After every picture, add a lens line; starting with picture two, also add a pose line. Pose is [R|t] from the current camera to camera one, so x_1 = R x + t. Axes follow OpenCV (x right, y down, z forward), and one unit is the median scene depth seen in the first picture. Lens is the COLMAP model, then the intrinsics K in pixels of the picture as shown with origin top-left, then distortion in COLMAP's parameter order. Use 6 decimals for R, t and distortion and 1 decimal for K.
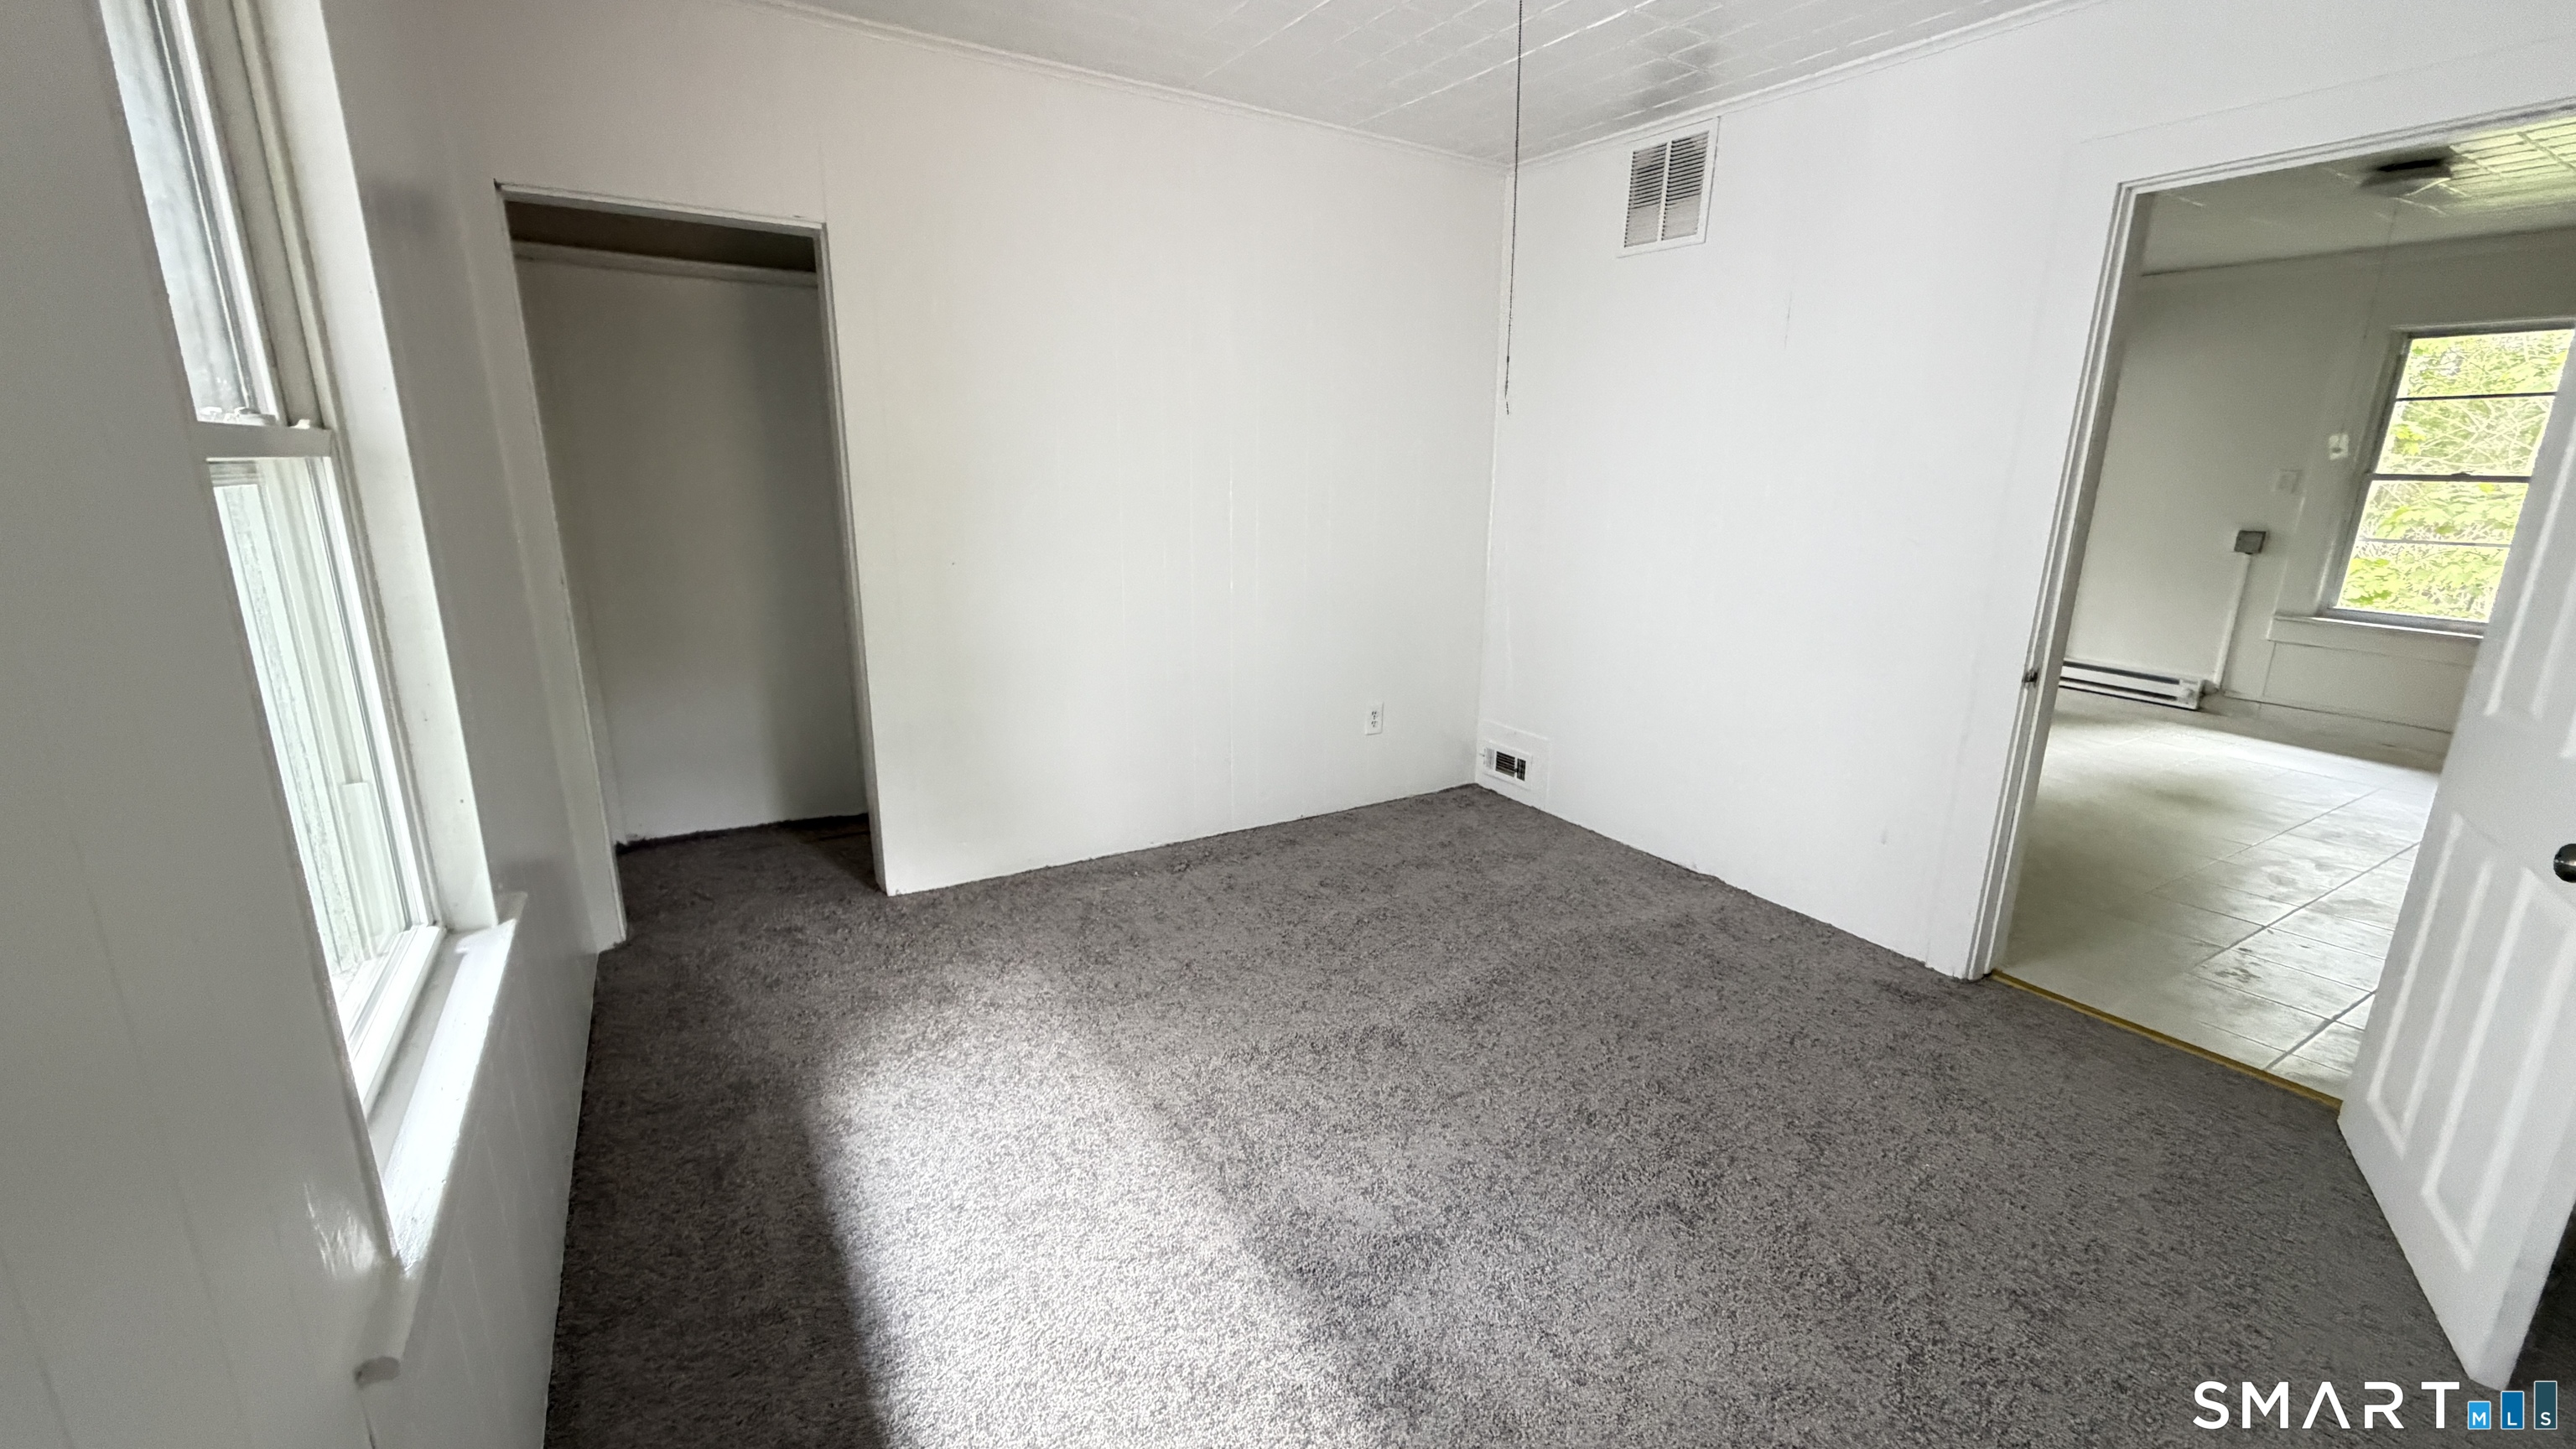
lens RADIAL K [[1028.1, 0, 1281.3], [0, 1028.1, 721.7], [0, 0, 1]] dist [-0.000501, -0.000167]
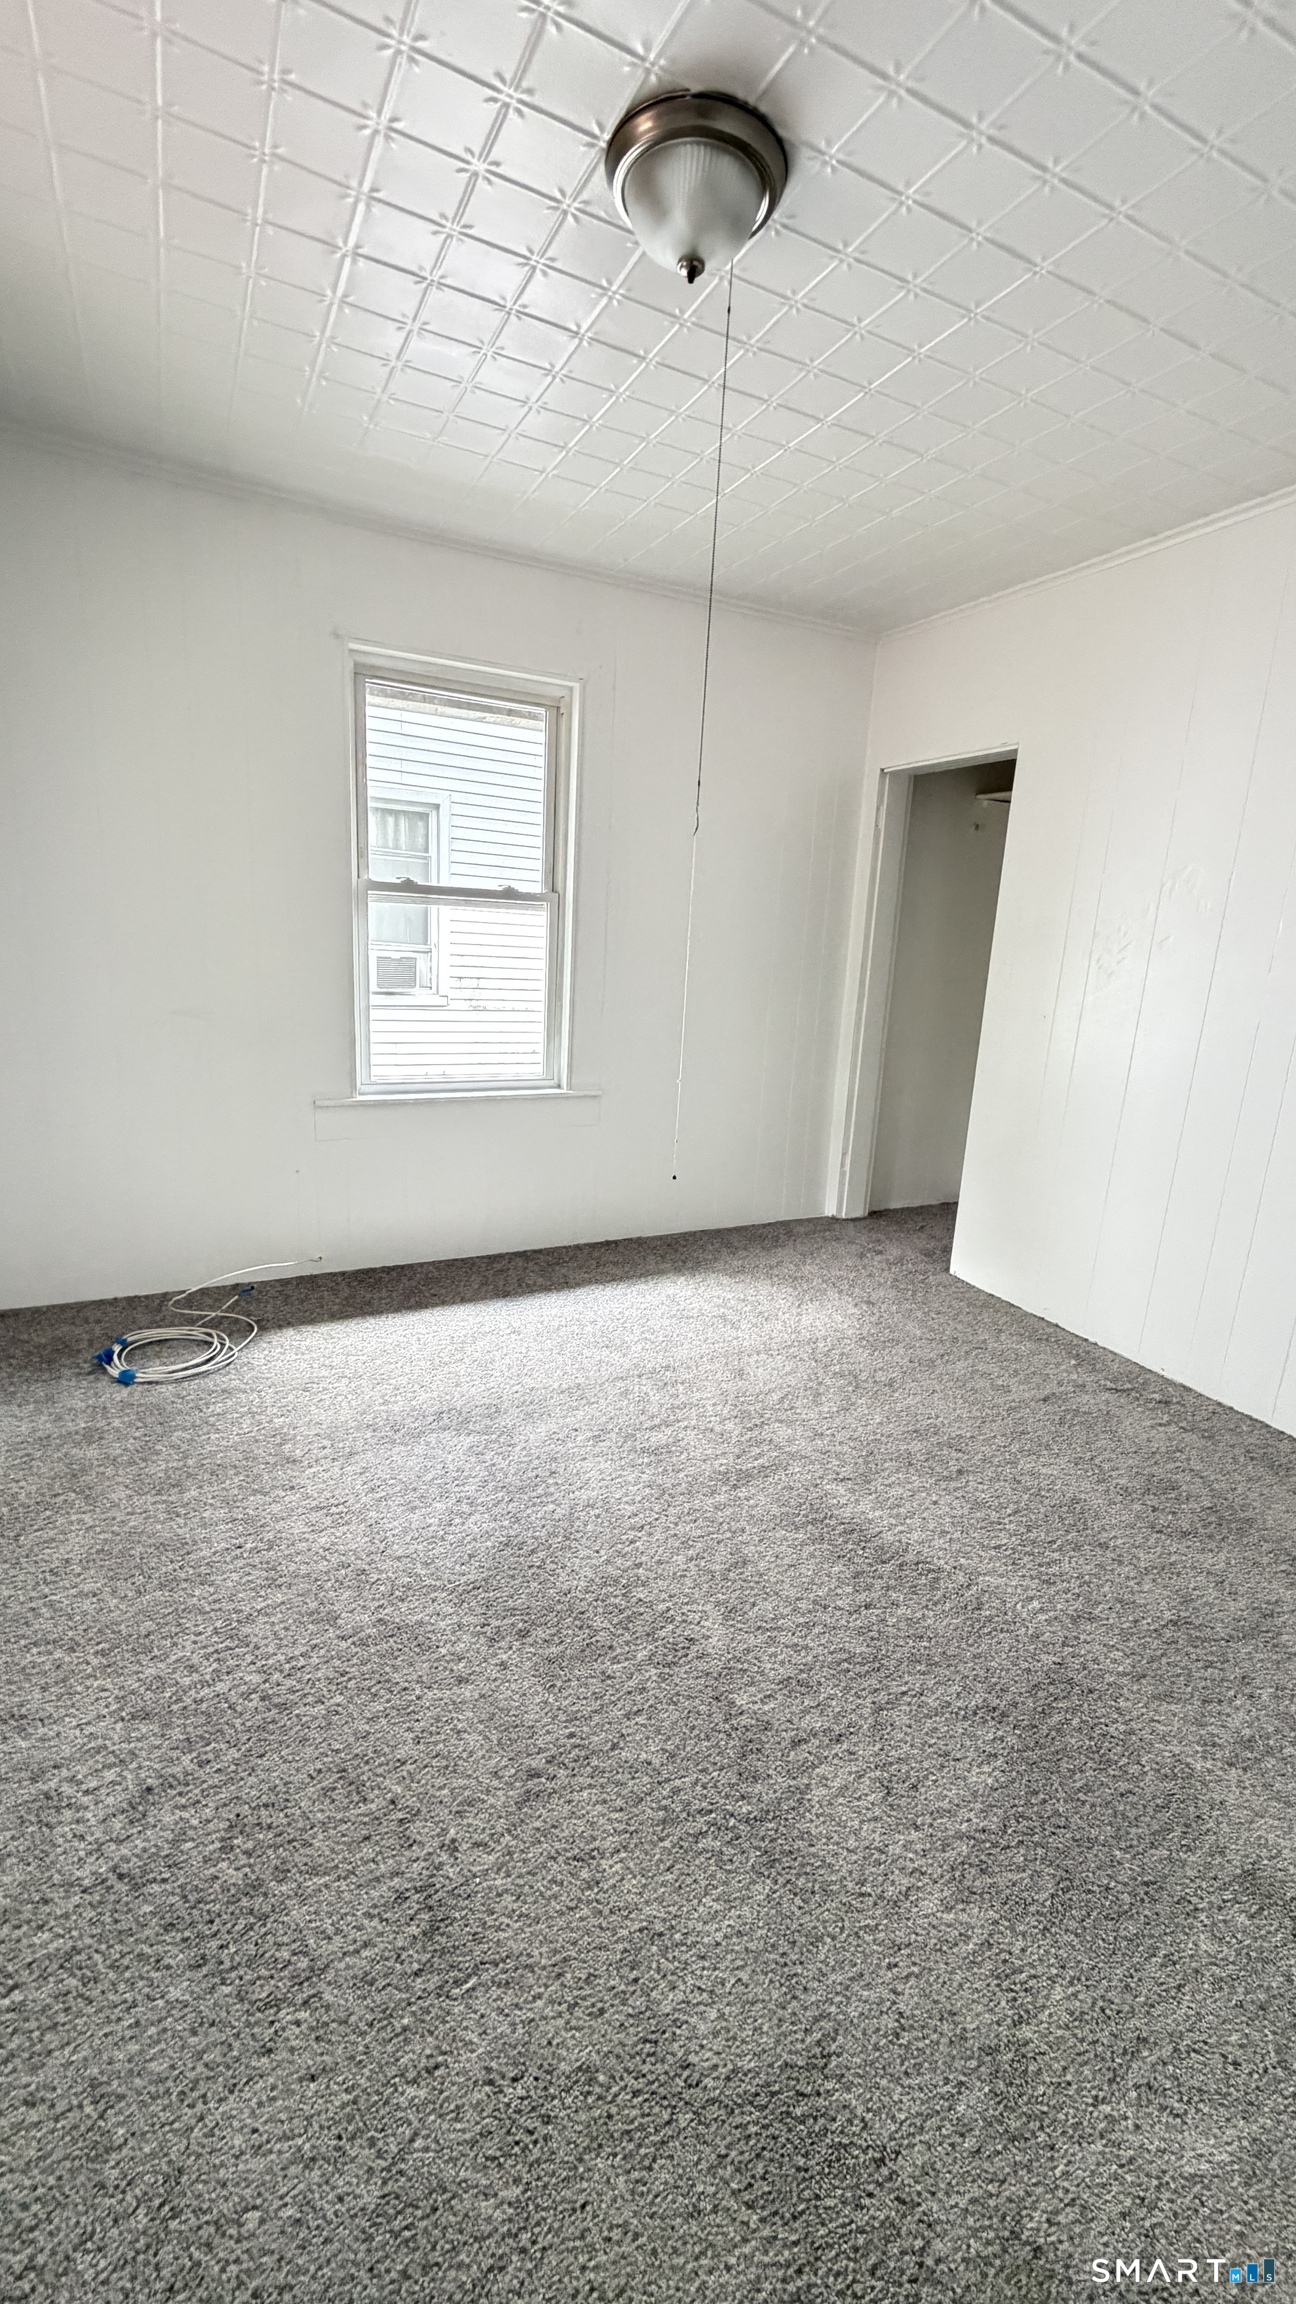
lens RADIAL K [[919.5, 0, 640.0], [0, 919.5, 1157.2], [0, 0, 1]] dist [-0.000501, -0.000167]
pose [[-0.079676, 0.226941, -0.970644, 0.777292], [-0.288947, 0.926675, 0.240379, -0.134160], [0.954024, 0.299617, -0.008260, 0.663211]]
